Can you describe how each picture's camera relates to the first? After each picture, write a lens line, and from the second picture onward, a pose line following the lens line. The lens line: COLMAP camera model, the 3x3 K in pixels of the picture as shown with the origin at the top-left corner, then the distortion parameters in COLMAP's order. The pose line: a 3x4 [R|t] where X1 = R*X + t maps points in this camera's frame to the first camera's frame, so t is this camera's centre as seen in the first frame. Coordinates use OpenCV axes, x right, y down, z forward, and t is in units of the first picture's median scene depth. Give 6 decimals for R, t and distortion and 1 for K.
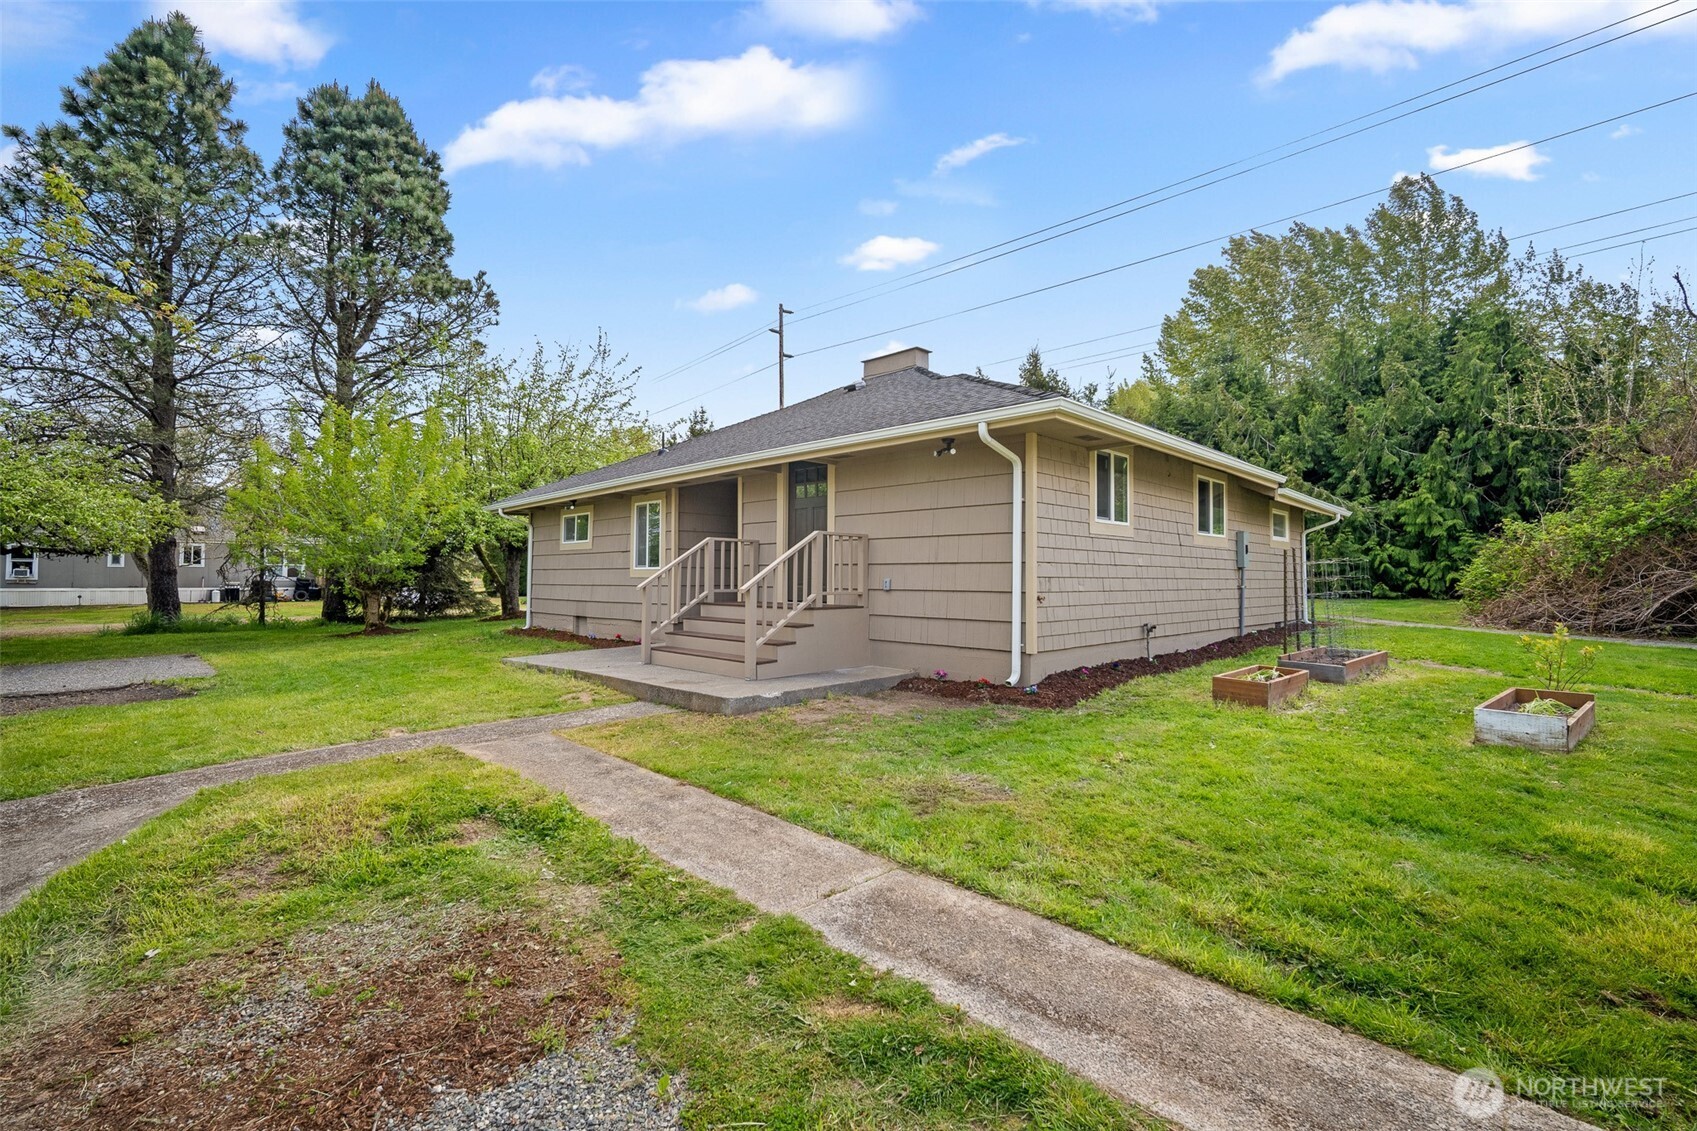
lens RADIAL K [[752.7, 0, 851.8], [0, 752.7, 579.0], [0, 0, 1]] dist [-0.009322, 0.001330]
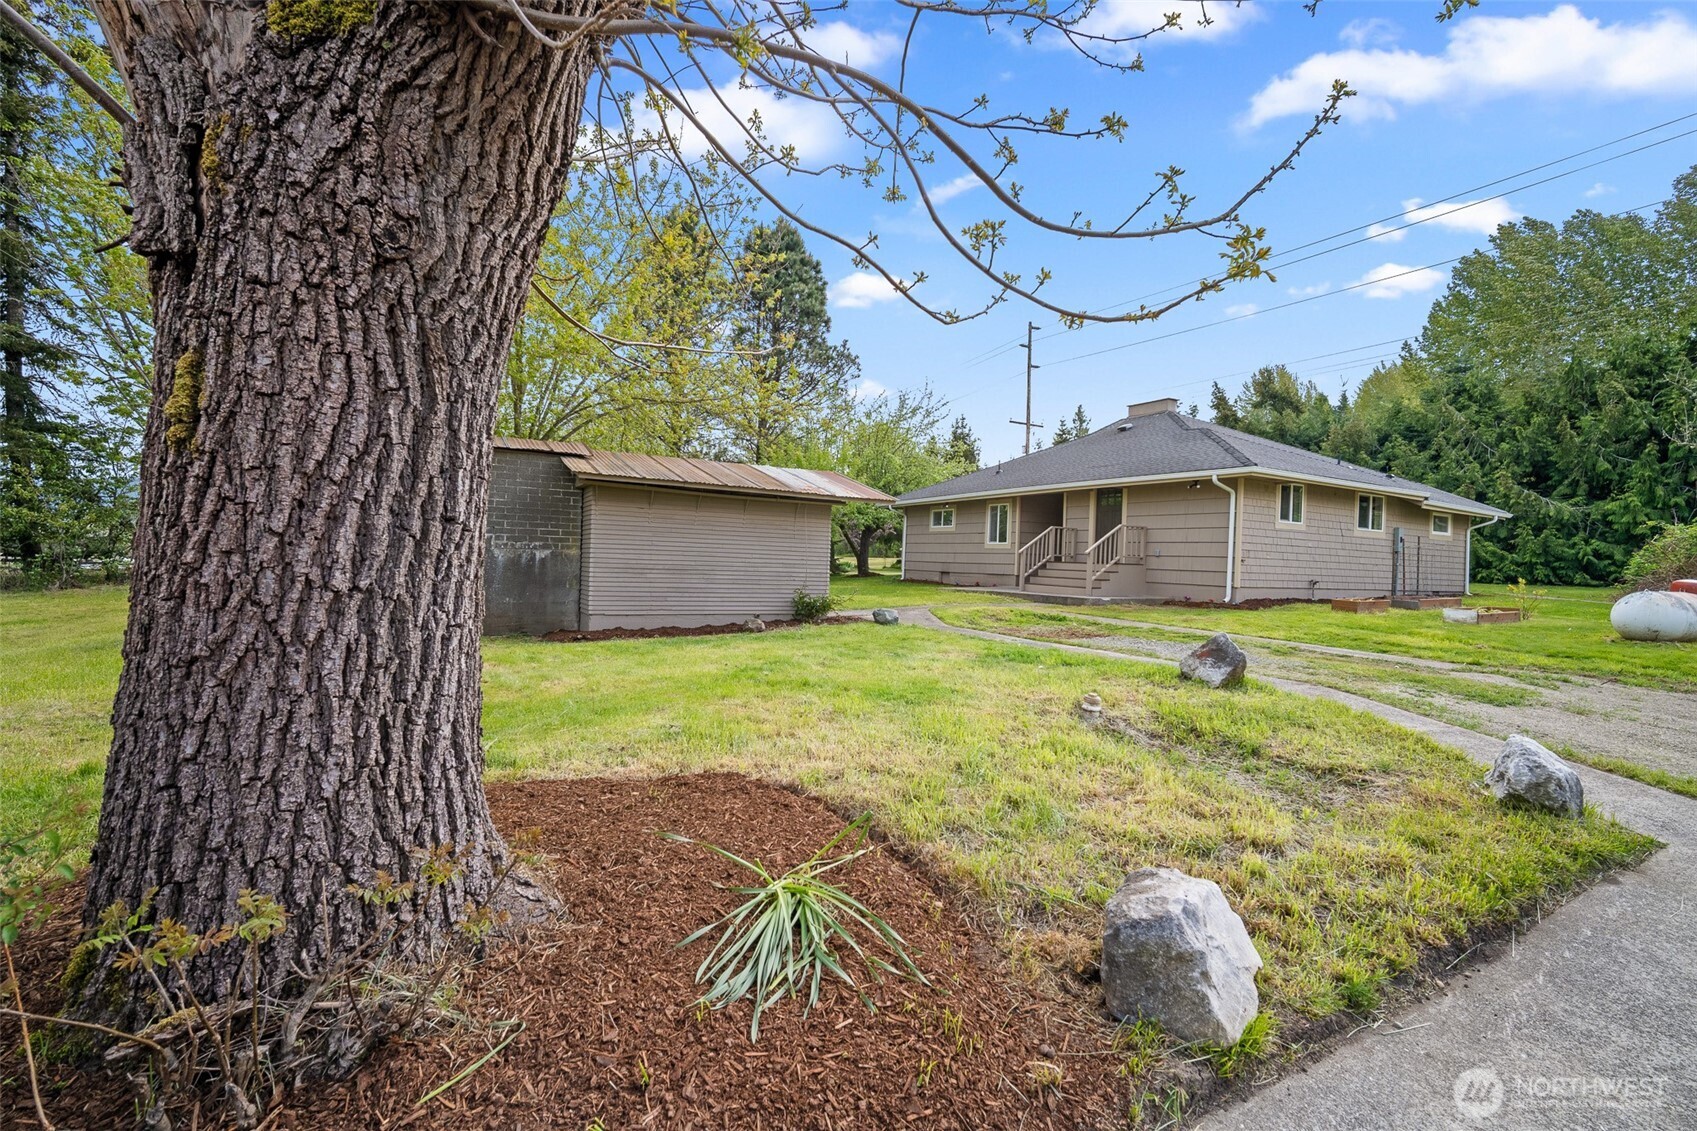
lens RADIAL K [[752.7, 0, 841.6], [0, 752.7, 569.6], [0, 0, 1]] dist [-0.009322, 0.001330]
pose [[0.958500, 0.032570, -0.283225, -0.078739], [-0.030053, 0.999461, 0.013228, 0.021026], [0.283503, -0.004167, 0.958962, -0.463854]]
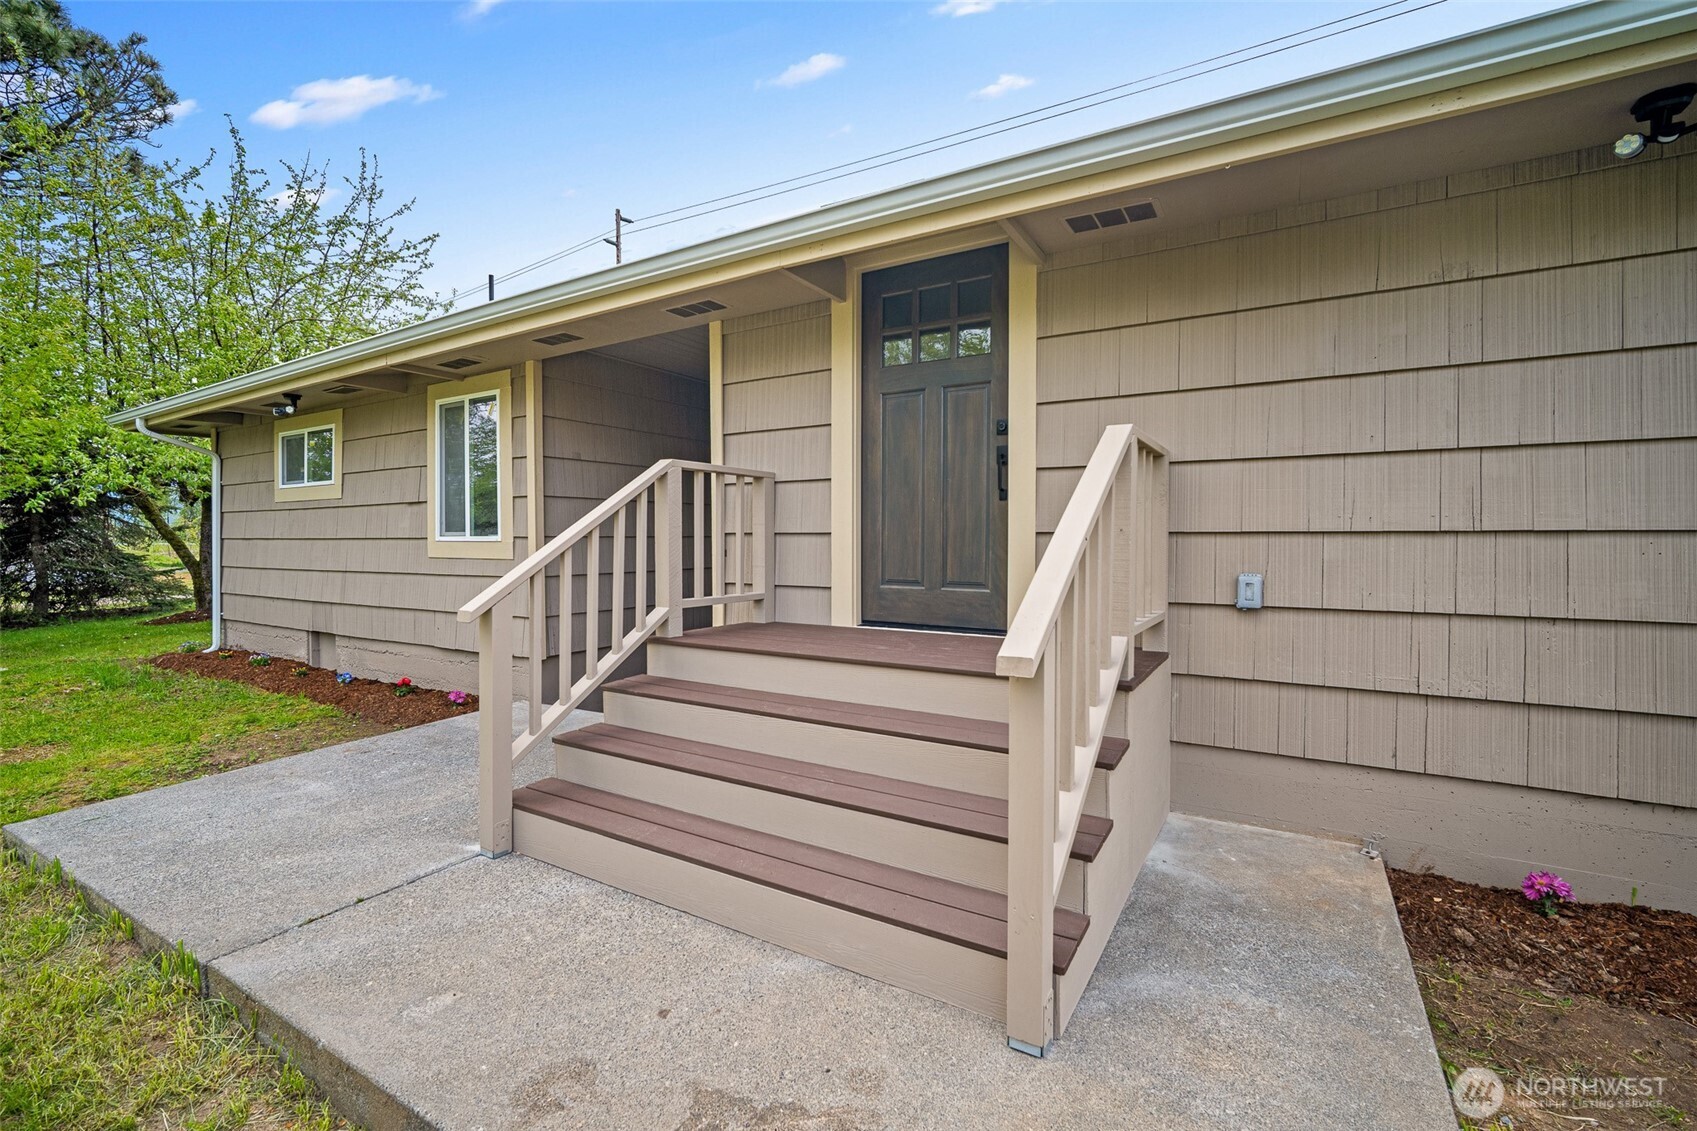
lens RADIAL K [[752.7, 0, 854.0], [0, 752.7, 559.2], [0, 0, 1]] dist [-0.009322, 0.001330]
pose [[0.972752, -0.014399, 0.231400, -0.091990], [0.007945, 0.999554, 0.028802, -0.008000], [-0.231712, -0.026178, 0.972432, 0.307085]]
